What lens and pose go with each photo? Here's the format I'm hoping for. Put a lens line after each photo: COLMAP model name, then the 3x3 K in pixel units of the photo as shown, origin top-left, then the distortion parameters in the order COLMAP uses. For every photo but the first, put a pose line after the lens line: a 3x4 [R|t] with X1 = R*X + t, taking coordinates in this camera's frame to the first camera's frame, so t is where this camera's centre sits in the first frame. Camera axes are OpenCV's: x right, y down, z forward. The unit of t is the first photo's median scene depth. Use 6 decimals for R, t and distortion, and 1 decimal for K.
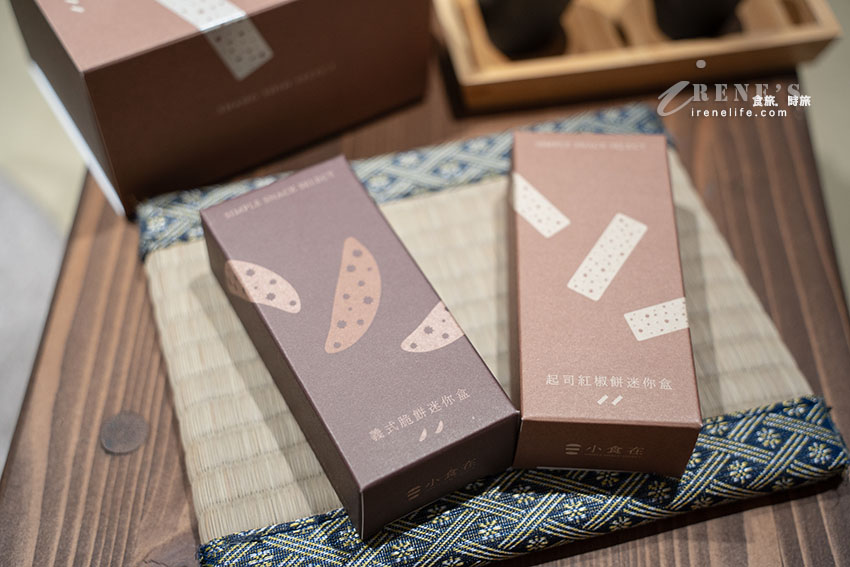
lens RADIAL K [[1233.0, 0, 425.0], [0, 1233.0, 283.5], [0, 0, 1]] dist [0.233305, 0.025874]
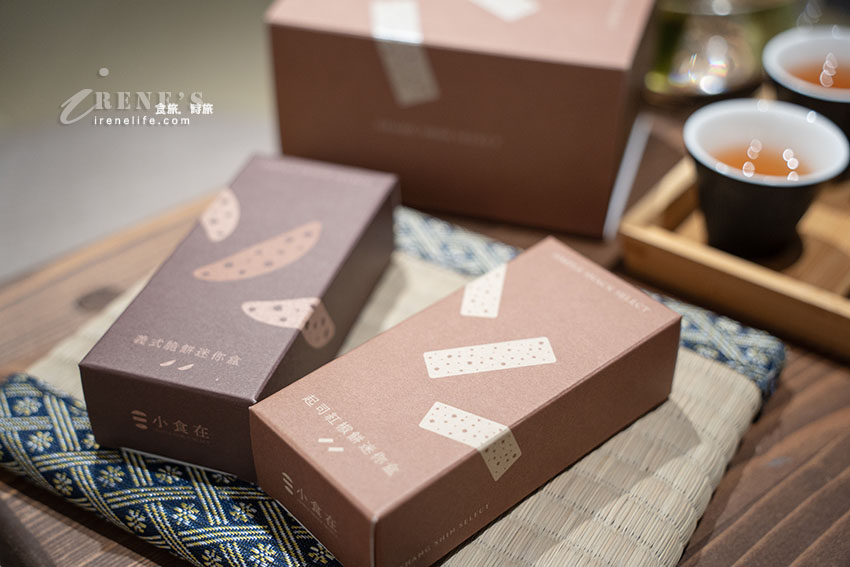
lens RADIAL K [[1233.0, 0, 425.0], [0, 1233.0, 283.5], [0, 0, 1]] dist [0.233305, 0.025874]
pose [[0.670090, 0.424136, -0.609170, 0.647047], [-0.577546, 0.813442, -0.068942, 0.022358], [0.466283, 0.398021, 0.790038, 0.285264]]
